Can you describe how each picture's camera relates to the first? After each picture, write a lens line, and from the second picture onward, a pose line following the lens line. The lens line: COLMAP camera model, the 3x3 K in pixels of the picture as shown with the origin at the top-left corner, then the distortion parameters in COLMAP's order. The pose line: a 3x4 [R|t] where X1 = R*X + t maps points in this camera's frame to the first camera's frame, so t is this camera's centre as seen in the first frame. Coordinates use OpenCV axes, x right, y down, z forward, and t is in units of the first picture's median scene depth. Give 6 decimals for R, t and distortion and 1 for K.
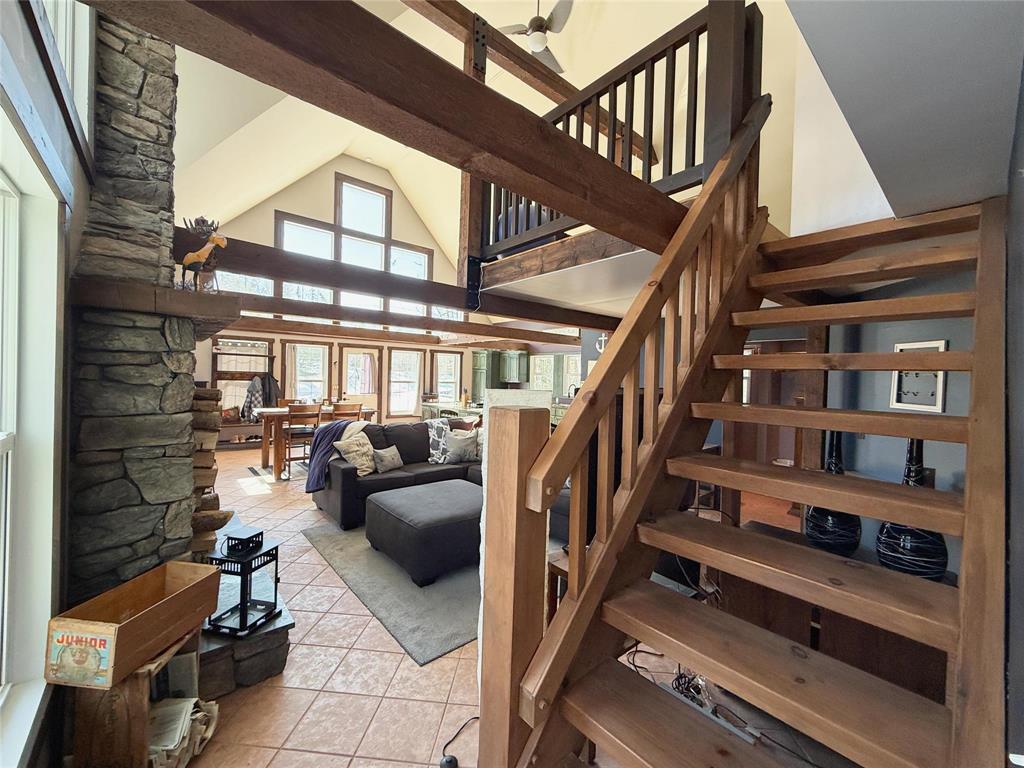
lens RADIAL K [[407.5, 0, 512.0], [0, 407.5, 384.0], [0, 0, 1]] dist [0.002247, 0.000371]
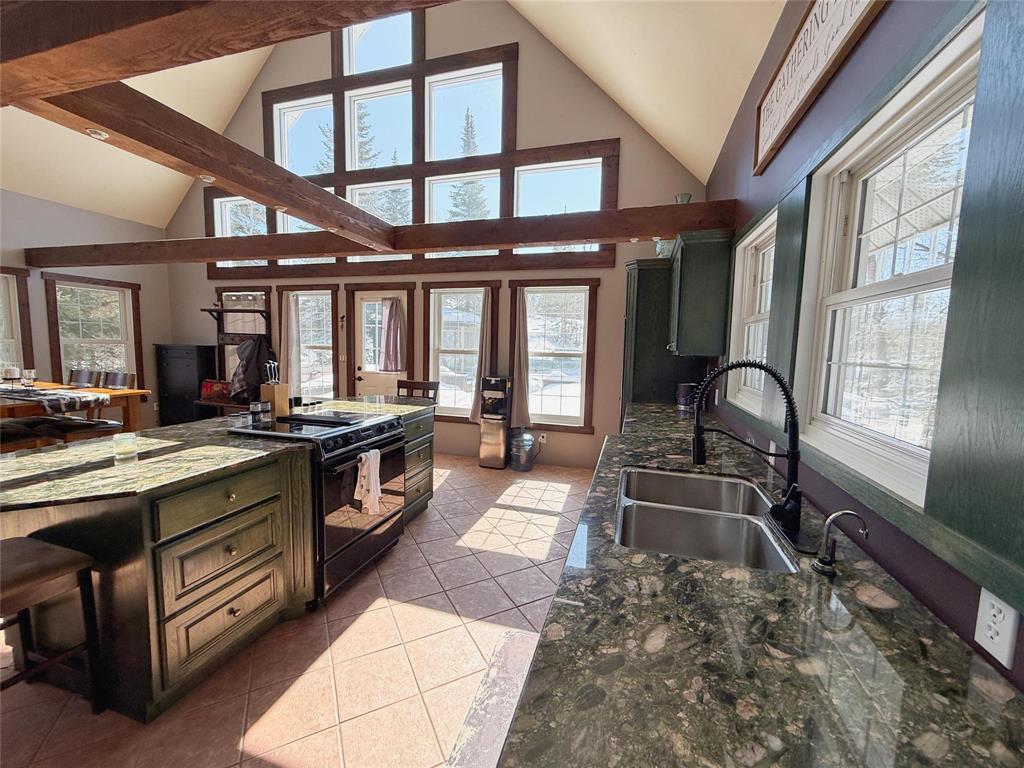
lens RADIAL K [[407.5, 0, 512.0], [0, 407.5, 384.0], [0, 0, 1]] dist [0.002247, 0.000371]
pose [[0.533746, 0.070096, -0.842734, 0.243958], [-0.025612, 0.997441, 0.066743, -0.000490], [0.845257, -0.014039, 0.534176, 0.977965]]
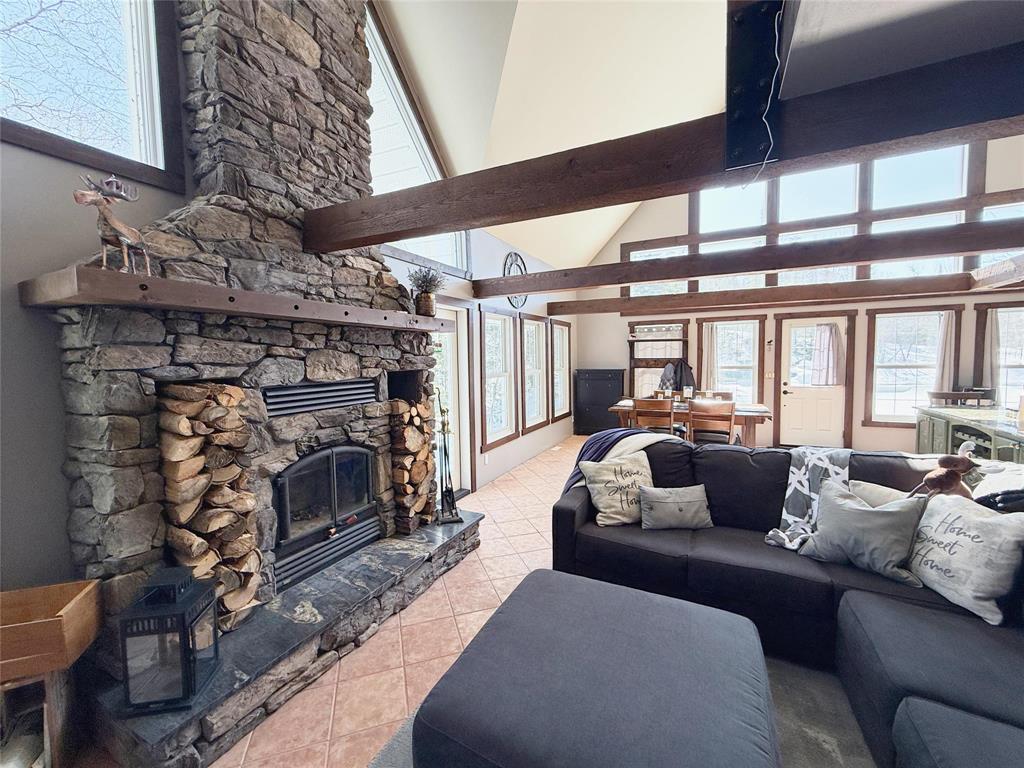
lens RADIAL K [[407.5, 0, 512.0], [0, 407.5, 384.0], [0, 0, 1]] dist [0.002247, 0.000371]
pose [[0.389896, 0.025525, -0.920505, 0.067046], [0.006931, 0.999506, 0.030652, -0.002675], [0.920833, -0.018331, 0.389527, 0.318595]]
